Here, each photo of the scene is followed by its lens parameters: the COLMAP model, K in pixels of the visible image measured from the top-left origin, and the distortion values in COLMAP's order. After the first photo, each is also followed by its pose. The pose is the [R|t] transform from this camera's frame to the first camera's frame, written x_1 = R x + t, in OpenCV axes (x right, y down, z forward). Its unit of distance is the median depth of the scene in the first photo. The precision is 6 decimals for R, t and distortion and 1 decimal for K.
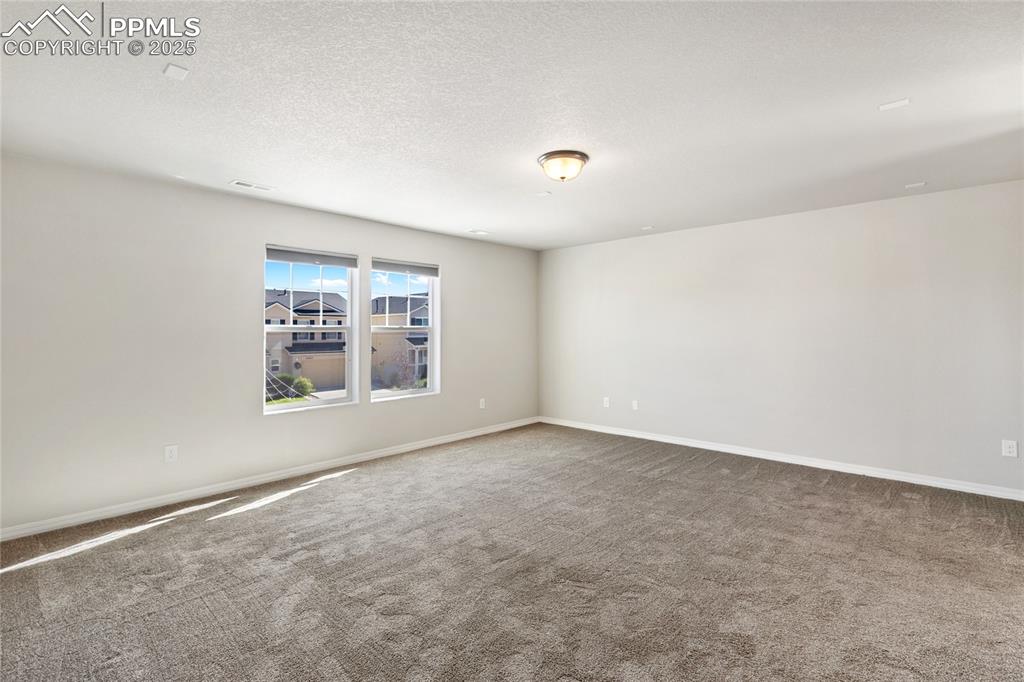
lens RADIAL K [[466.2, 0, 515.6], [0, 466.2, 327.1], [0, 0, 1]] dist [0.000844, -0.000198]
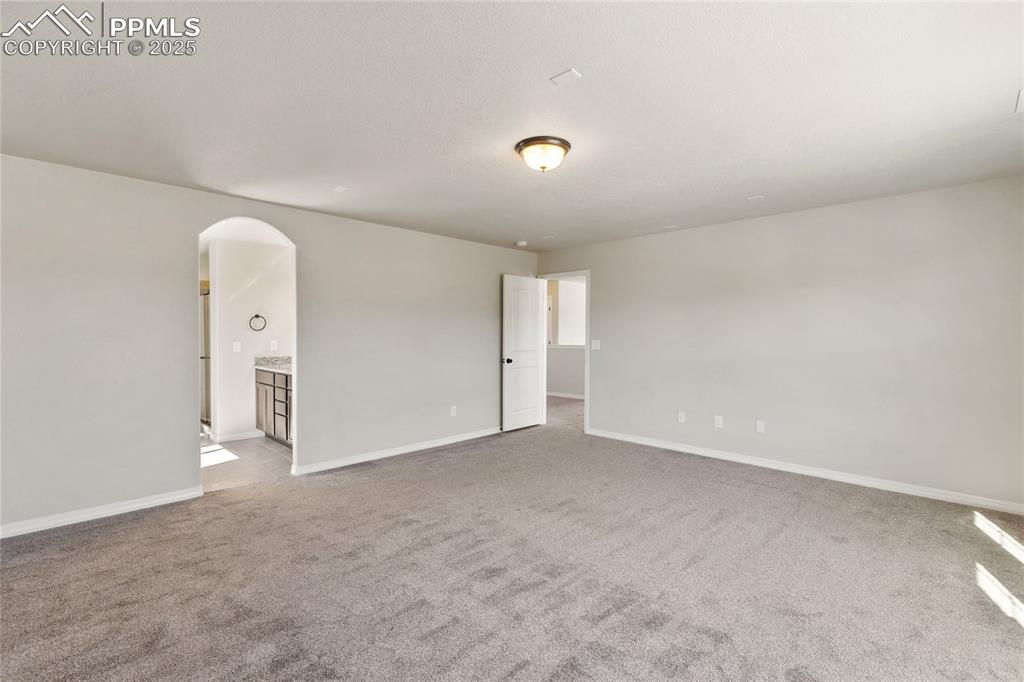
lens RADIAL K [[470.2, 0, 515.1], [0, 470.2, 337.6], [0, 0, 1]] dist [0.001119, 0.000116]
pose [[-0.998876, 0.010392, 0.046247, 0.086124], [0.010373, 0.999946, -0.000647, 0.006982], [-0.046252, -0.000167, -0.998930, 1.458280]]
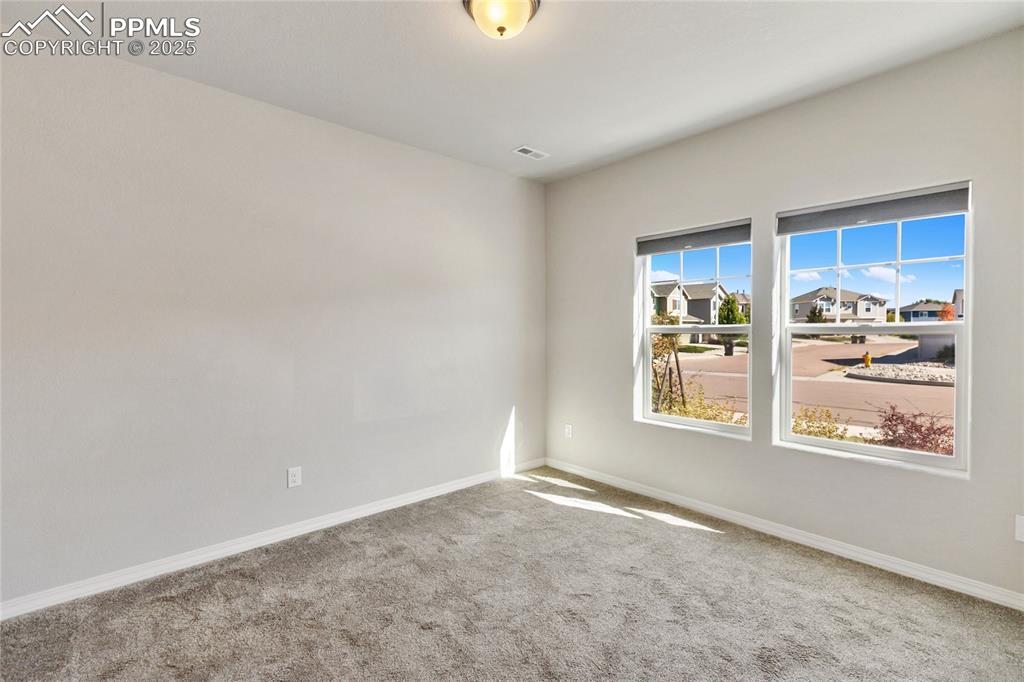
lens RADIAL K [[466.0, 0, 512.0], [0, 466.0, 341.0], [0, 0, 1]] dist [0.016609, -0.000482]
pose [[-0.097242, 0.027927, -0.994869, 0.405255], [0.004847, 0.999608, 0.027586, -0.002542], [0.995249, -0.002140, -0.097339, 0.837598]]
